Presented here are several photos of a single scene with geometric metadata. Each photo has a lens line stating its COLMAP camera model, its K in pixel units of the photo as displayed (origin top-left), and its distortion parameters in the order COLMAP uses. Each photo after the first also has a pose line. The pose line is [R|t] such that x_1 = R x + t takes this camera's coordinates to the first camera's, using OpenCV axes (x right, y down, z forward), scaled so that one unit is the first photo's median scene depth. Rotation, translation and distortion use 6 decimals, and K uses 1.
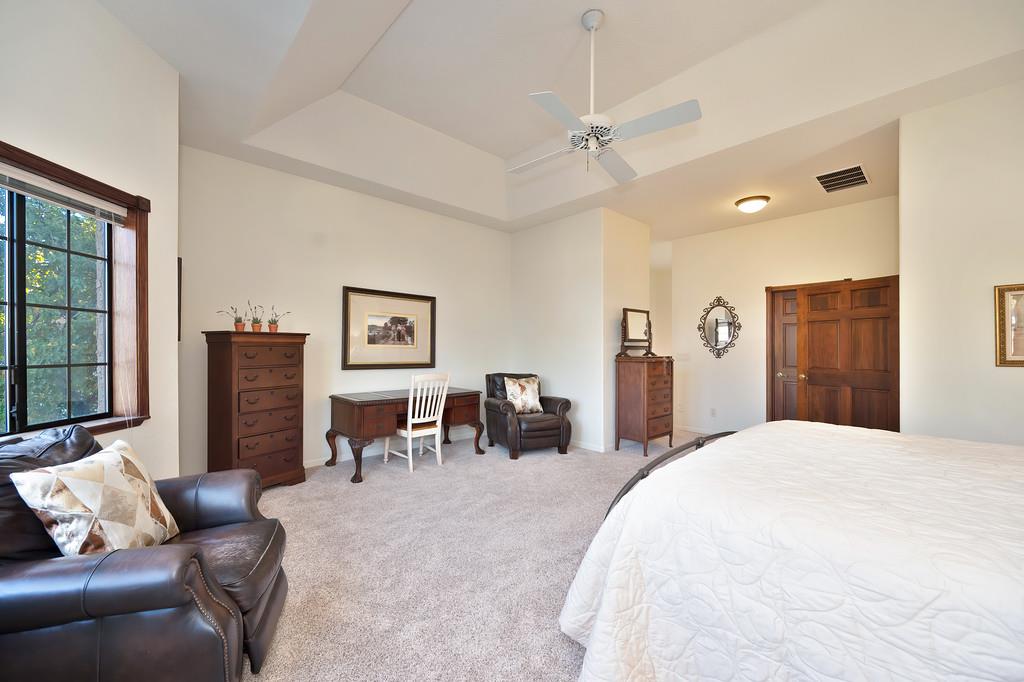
lens RADIAL K [[399.6, 0, 511.8], [0, 399.6, 344.8], [0, 0, 1]] dist [-0.007690, 0.000881]
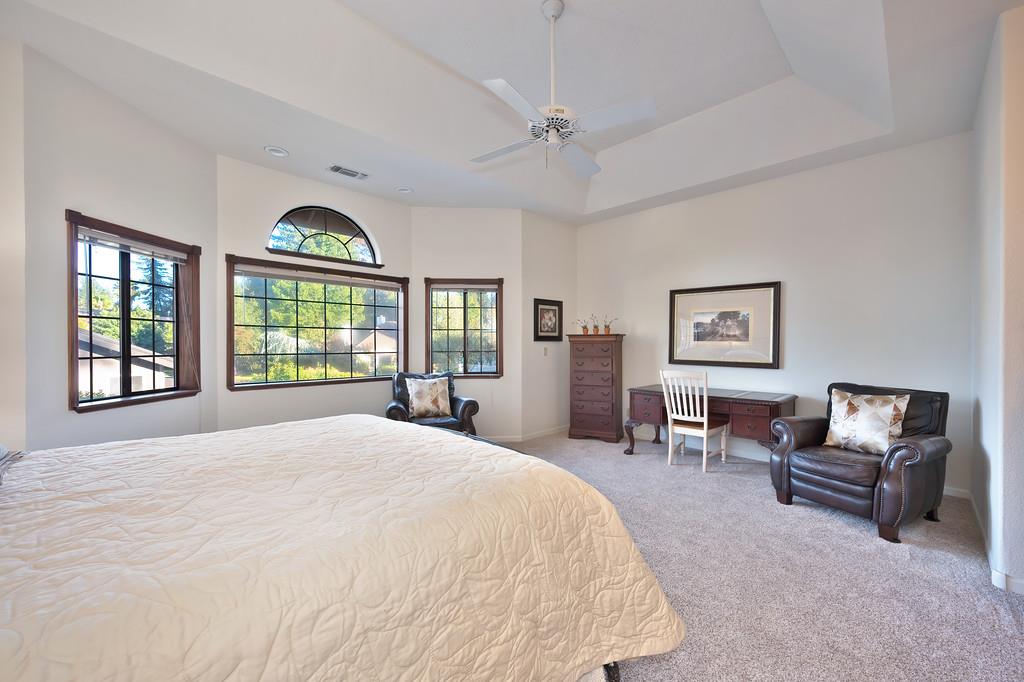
lens RADIAL K [[399.6, 0, 511.9], [0, 399.6, 346.7], [0, 0, 1]] dist [-0.007690, 0.000881]
pose [[0.027074, 0.001435, -0.999632, 0.694316], [0.006325, 0.999979, 0.001607, 0.008800], [0.999613, -0.006366, 0.027065, 0.515261]]
